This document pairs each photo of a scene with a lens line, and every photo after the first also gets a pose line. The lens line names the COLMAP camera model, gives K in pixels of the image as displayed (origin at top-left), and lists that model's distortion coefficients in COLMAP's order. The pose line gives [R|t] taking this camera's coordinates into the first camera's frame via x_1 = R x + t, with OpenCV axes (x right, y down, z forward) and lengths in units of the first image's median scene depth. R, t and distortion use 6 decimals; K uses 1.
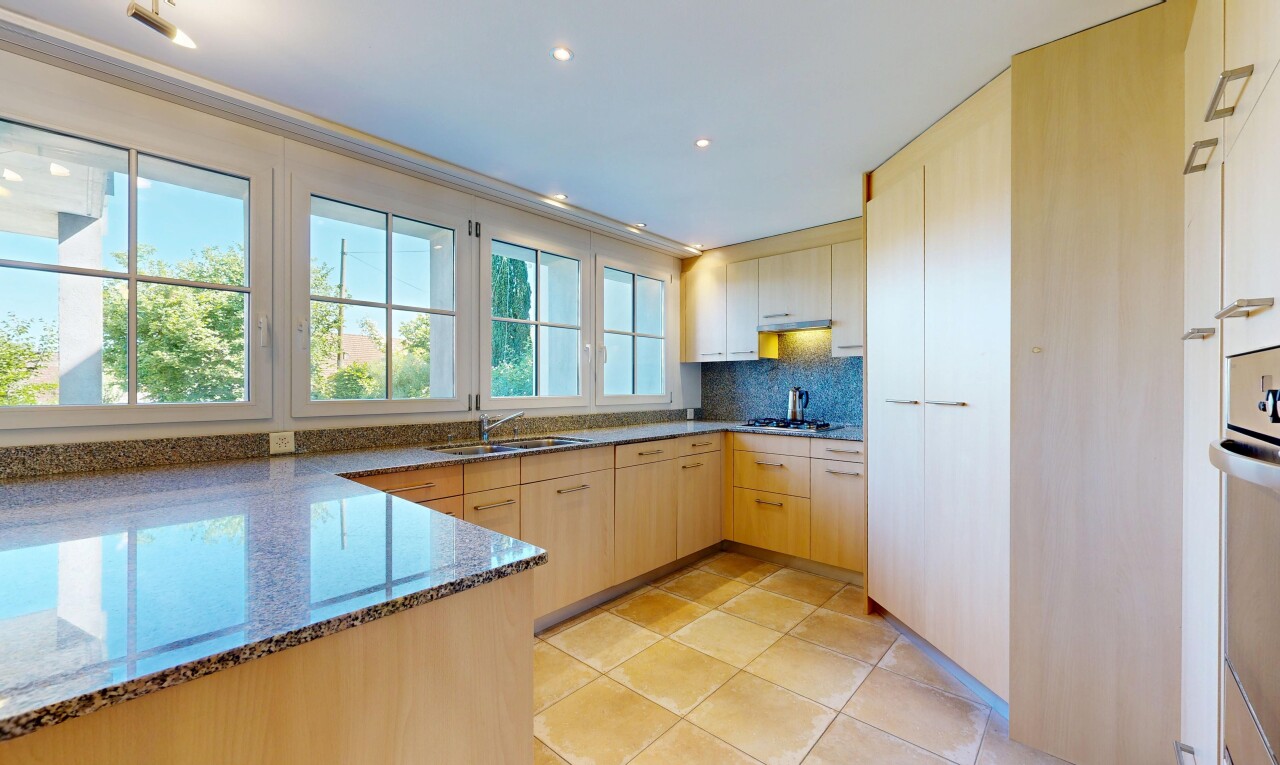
lens RADIAL K [[506.8, 0, 638.4], [0, 506.8, 382.2], [0, 0, 1]] dist [0.000357, 0.000116]
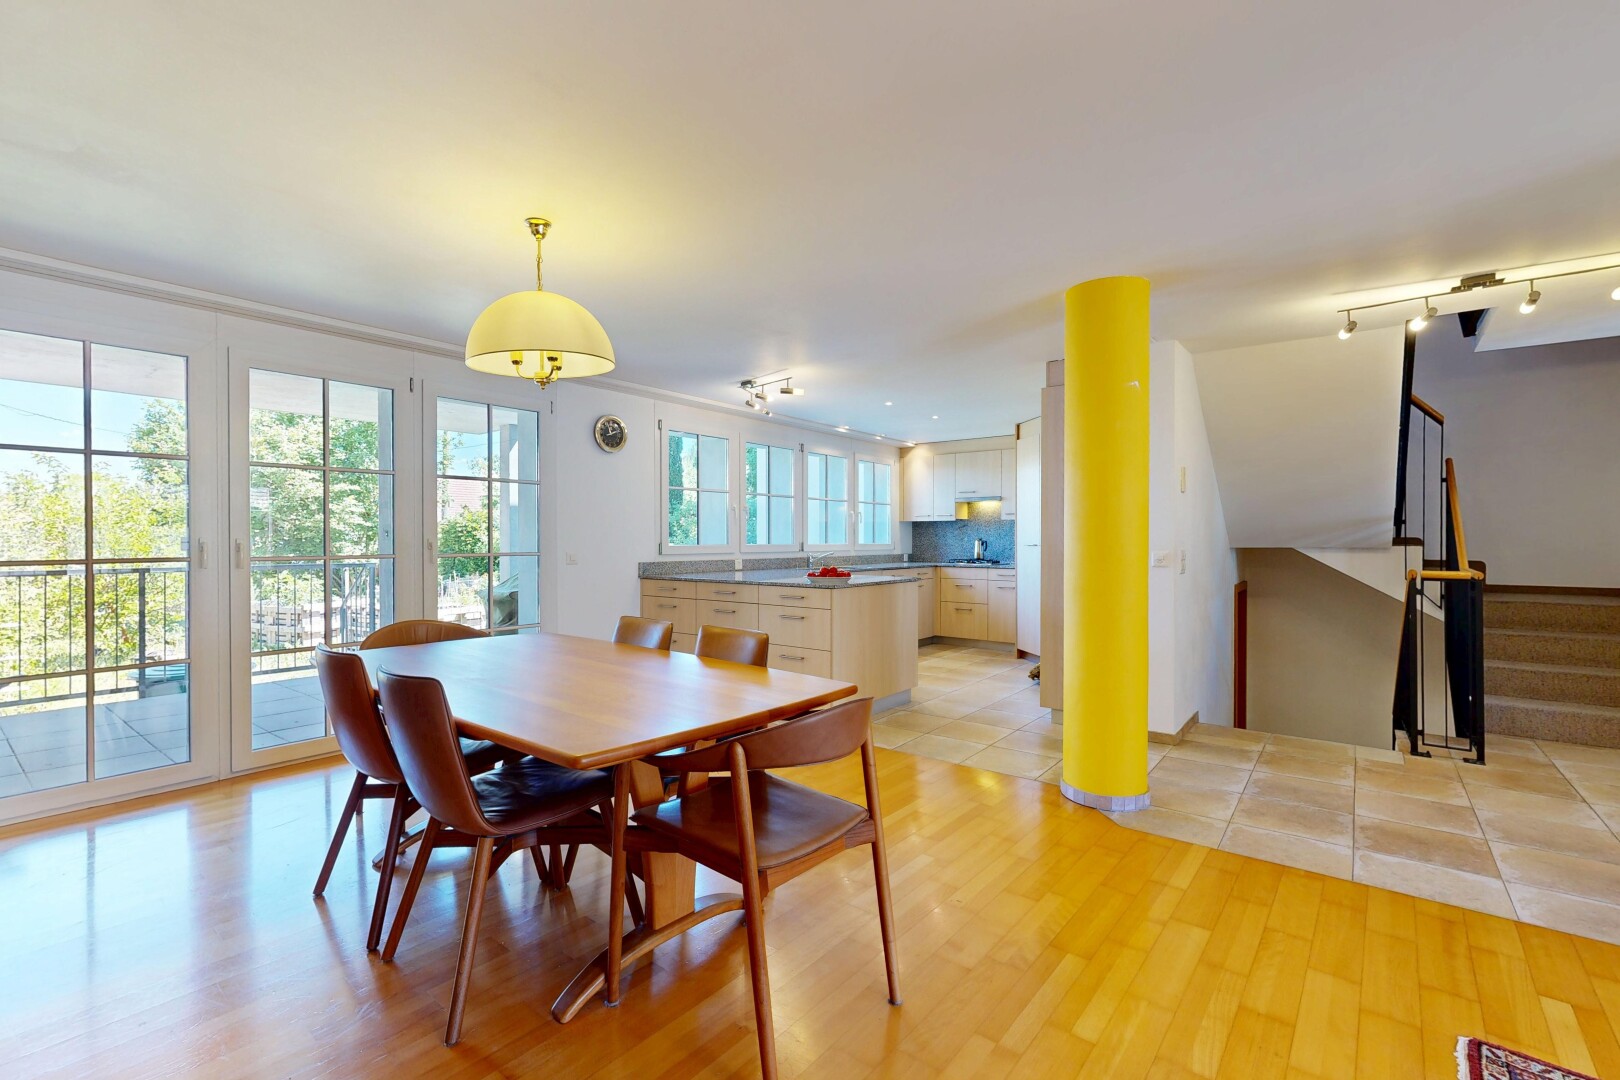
lens RADIAL K [[724.1, 0, 810.3], [0, 724.1, 539.6], [0, 0, 1]] dist [-0.000237, 0.000002]
pose [[0.996911, 0.000157, 0.078545, -0.357057], [-0.000786, 0.999968, 0.007974, -0.003964], [-0.078542, -0.008011, 0.996879, -1.100754]]
